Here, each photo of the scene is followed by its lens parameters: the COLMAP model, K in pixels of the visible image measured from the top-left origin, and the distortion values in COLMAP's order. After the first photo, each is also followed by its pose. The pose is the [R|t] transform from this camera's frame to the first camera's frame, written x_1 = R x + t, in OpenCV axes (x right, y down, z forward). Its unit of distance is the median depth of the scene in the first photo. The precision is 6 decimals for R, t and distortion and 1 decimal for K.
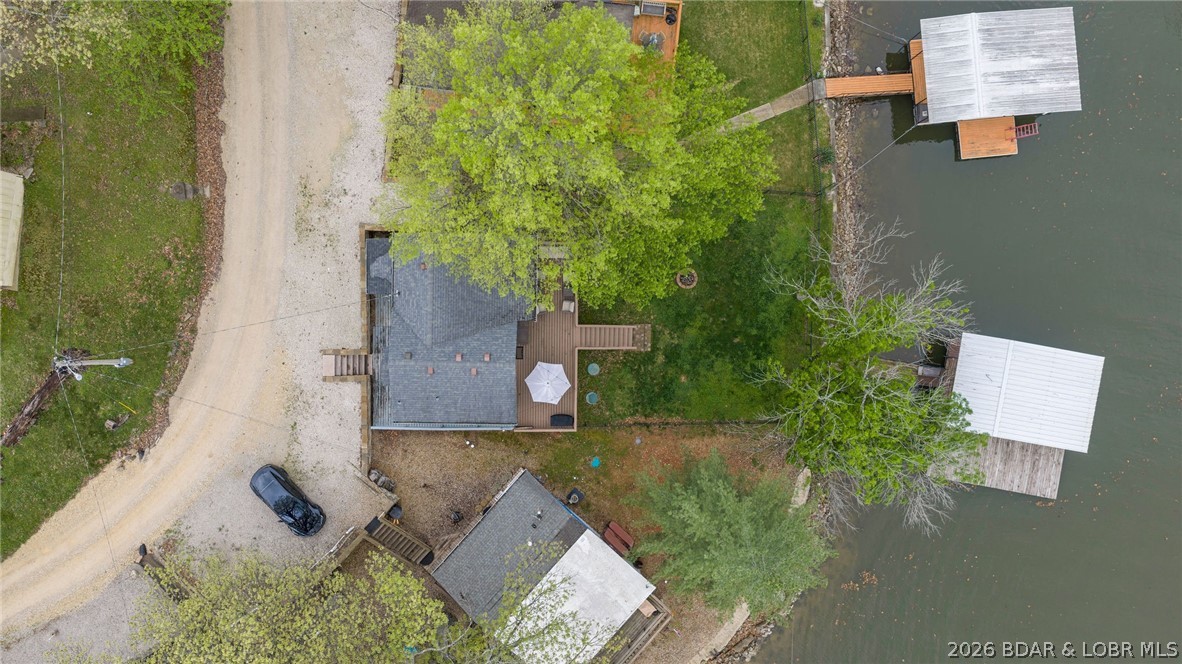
lens RADIAL K [[1019.6, 0, 585.0], [0, 1019.6, 287.8], [0, 0, 1]] dist [0.002678, -0.008111]
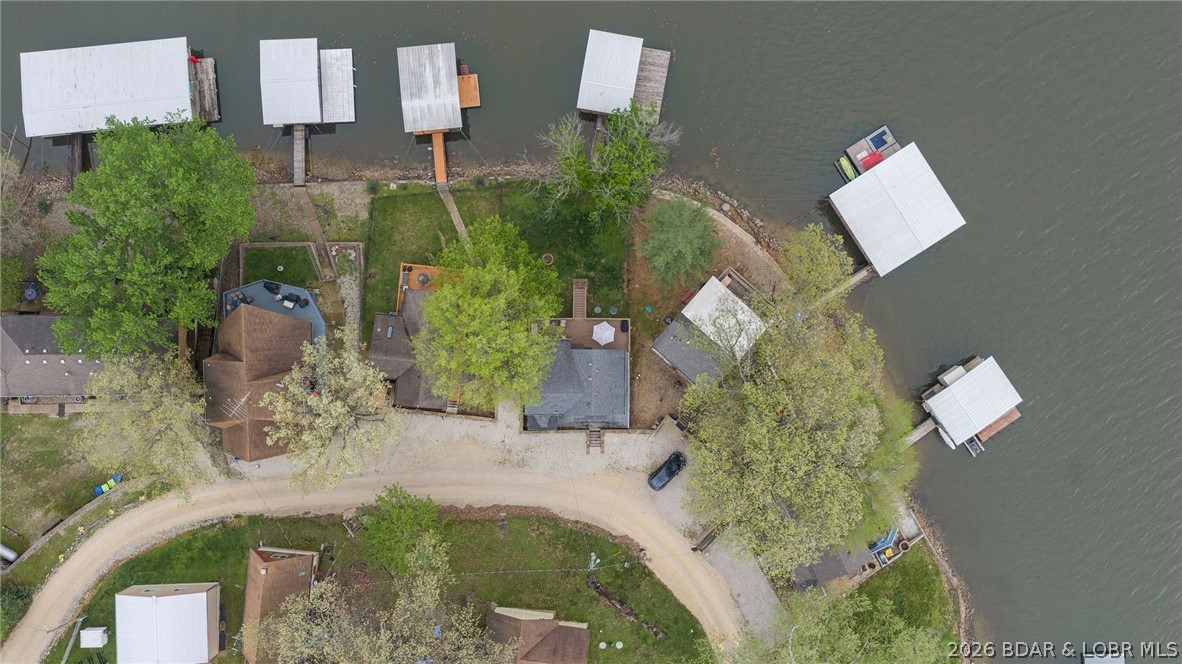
lens RADIAL K [[1019.6, 0, 585.0], [0, 1019.6, 287.8], [0, 0, 1]] dist [0.002678, -0.008111]
pose [[-0.006131, -0.998532, 0.053821, -0.053438], [0.999545, -0.004531, 0.029807, 0.002914], [-0.029519, 0.053979, 0.998106, -0.886161]]
